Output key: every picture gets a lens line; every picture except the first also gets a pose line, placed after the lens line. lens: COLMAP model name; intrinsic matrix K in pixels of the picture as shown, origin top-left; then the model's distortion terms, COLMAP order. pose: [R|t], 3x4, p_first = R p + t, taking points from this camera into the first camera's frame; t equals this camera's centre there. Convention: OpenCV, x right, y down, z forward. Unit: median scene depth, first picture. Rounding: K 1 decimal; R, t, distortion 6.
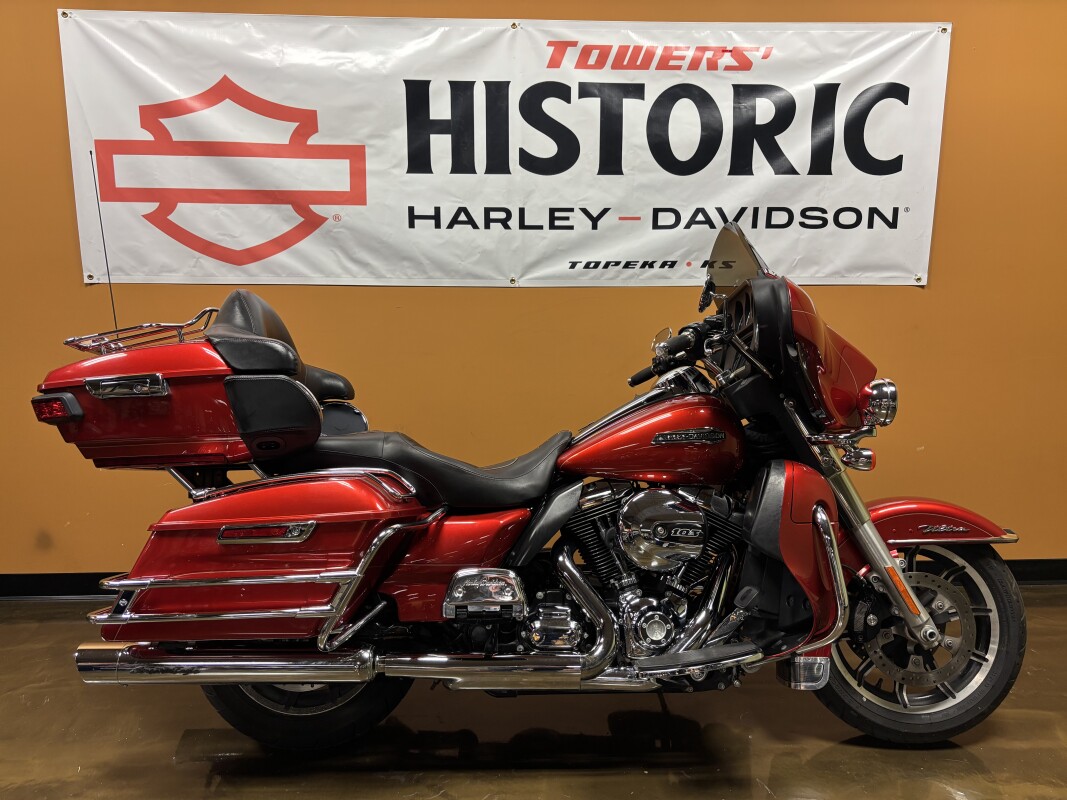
lens RADIAL K [[813.4, 0, 532.0], [0, 813.4, 403.4], [0, 0, 1]] dist [0.034066, -0.035994]
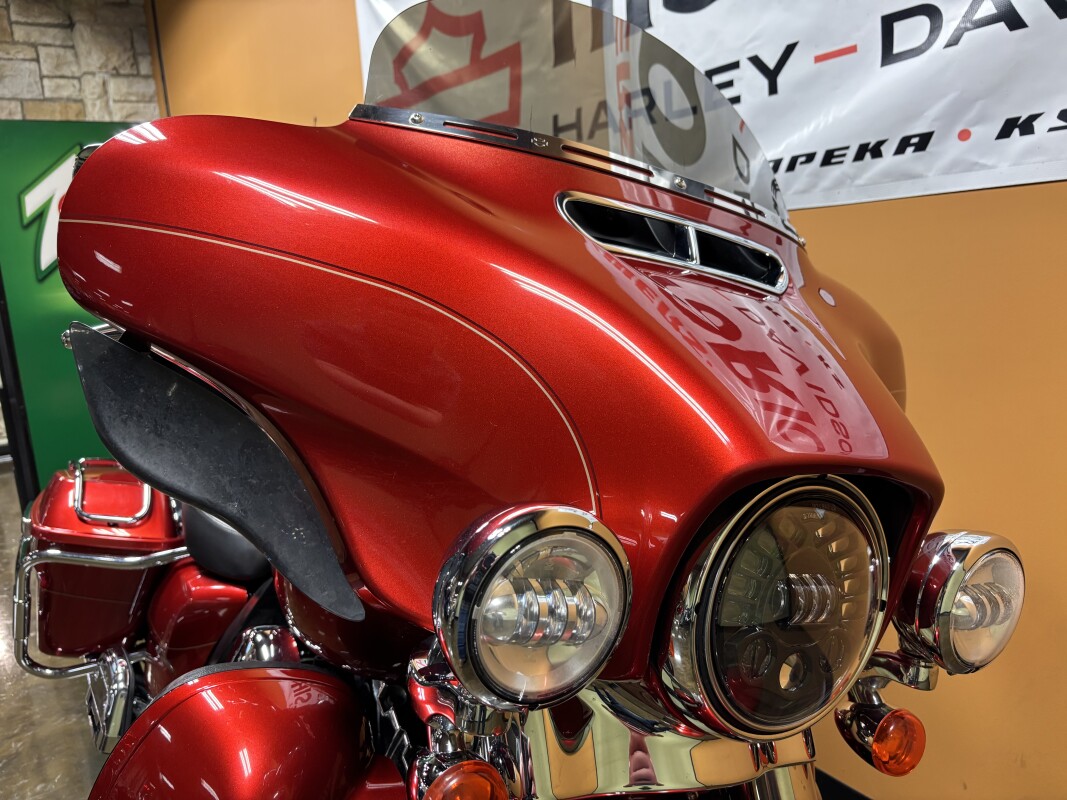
lens RADIAL K [[813.4, 0, 525.9], [0, 813.4, 401.9], [0, 0, 1]] dist [0.034066, -0.035994]
pose [[0.520589, 0.116447, -0.845829, 0.446319], [-0.066917, 0.993173, 0.095546, -0.064773], [0.851181, 0.006860, 0.524828, 0.613772]]
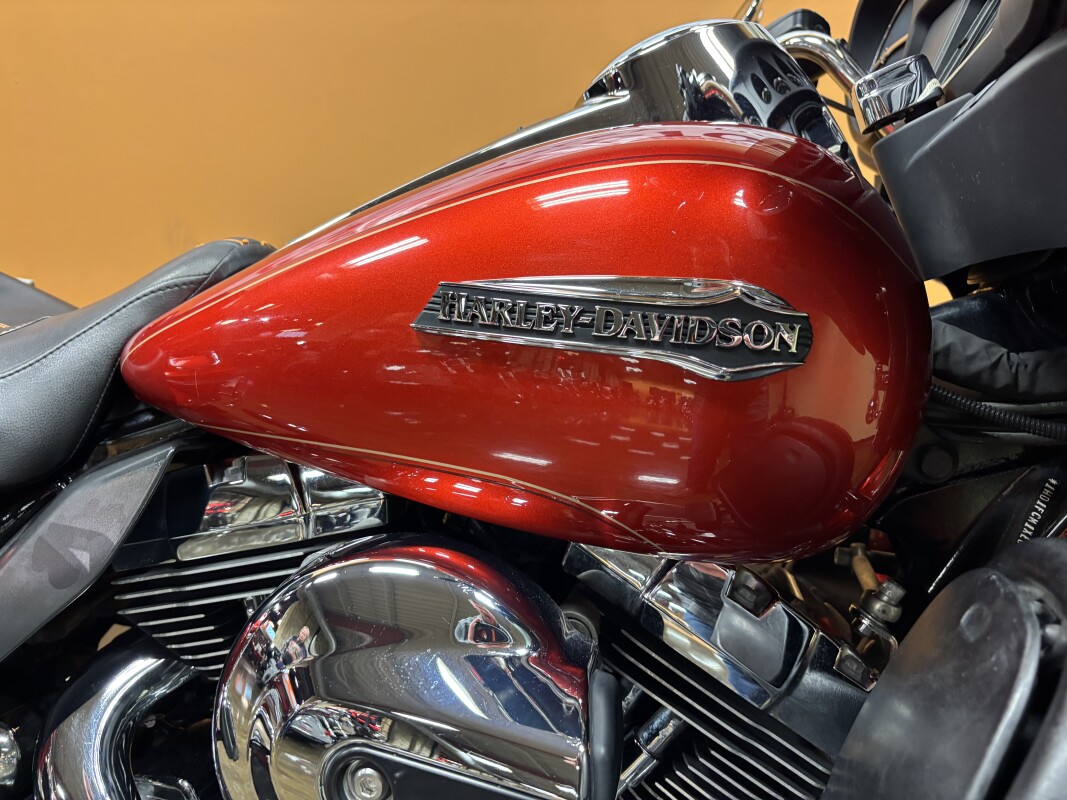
lens RADIAL K [[813.4, 0, 552.3], [0, 813.4, 406.7], [0, 0, 1]] dist [0.034066, -0.035994]
pose [[0.974833, 0.141573, -0.172215, 0.155622], [-0.102884, 0.970992, 0.215846, 0.015814], [0.197777, -0.192695, 0.961121, 0.590830]]
